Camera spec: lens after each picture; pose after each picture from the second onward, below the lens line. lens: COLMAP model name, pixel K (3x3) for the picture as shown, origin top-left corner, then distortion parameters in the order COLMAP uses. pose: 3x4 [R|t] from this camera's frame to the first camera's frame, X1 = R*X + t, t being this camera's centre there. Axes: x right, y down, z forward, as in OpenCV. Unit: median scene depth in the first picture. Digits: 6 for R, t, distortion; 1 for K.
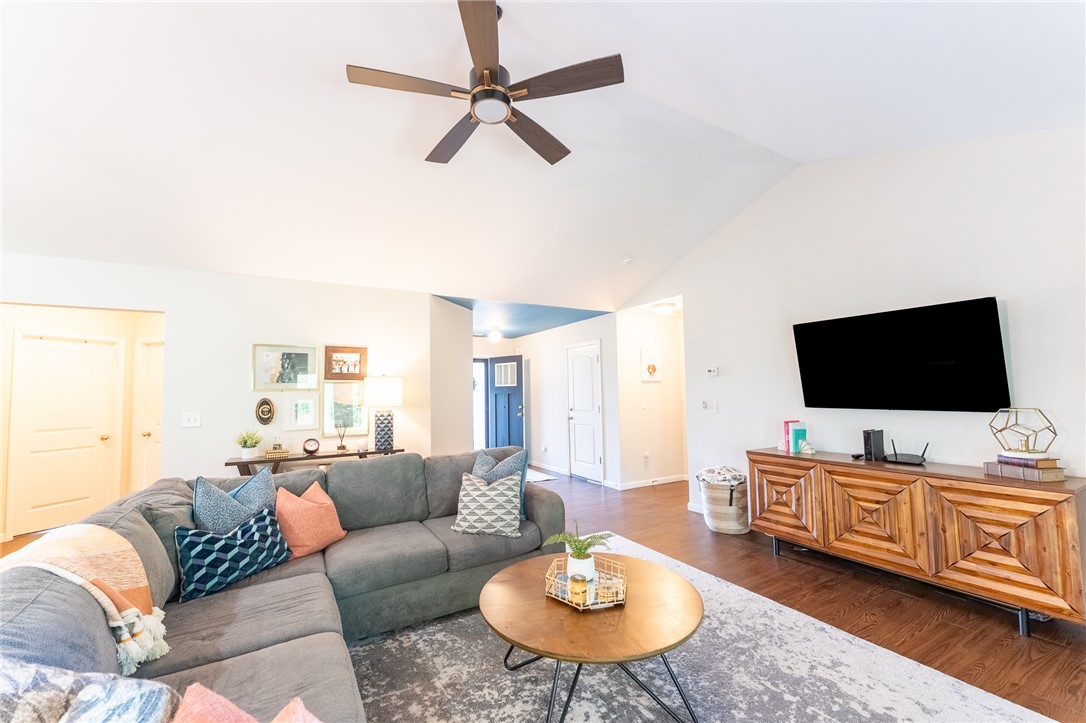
lens RADIAL K [[437.7, 0, 543.0], [0, 437.7, 364.2], [0, 0, 1]] dist [0.001895, -0.000934]
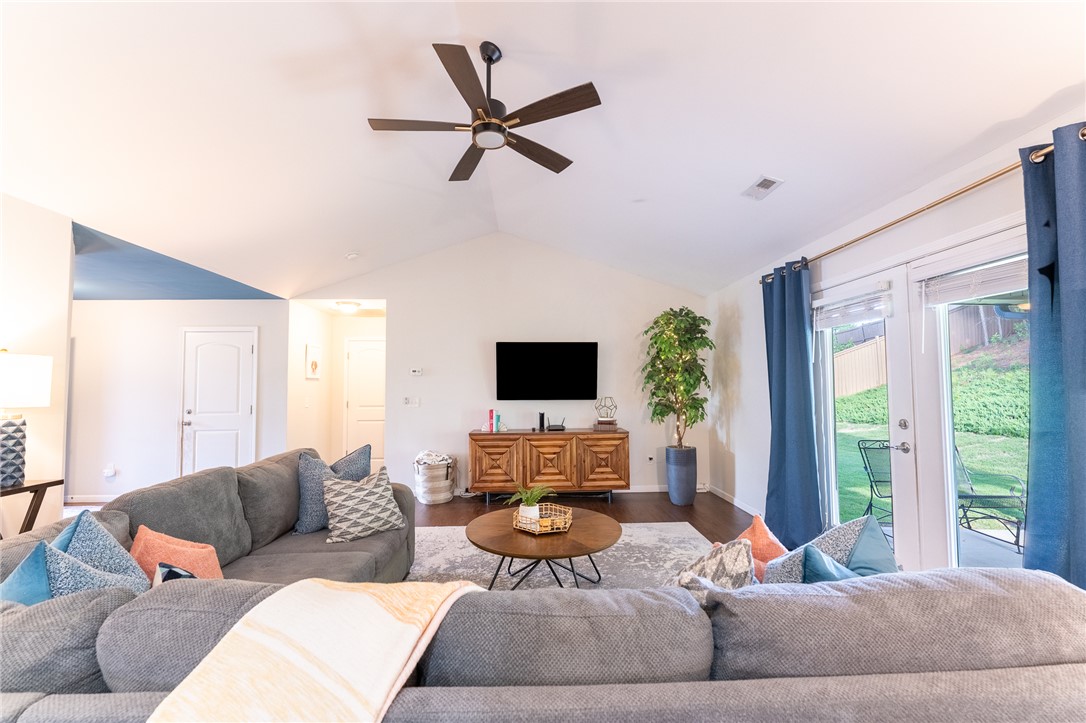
lens RADIAL K [[437.7, 0, 546.2], [0, 437.7, 363.4], [0, 0, 1]] dist [0.001895, -0.000934]
pose [[0.473314, 0.063106, 0.878631, -0.677357], [-0.056592, 0.997549, -0.041161, 0.032431], [-0.879074, -0.030241, 0.475725, 0.198379]]
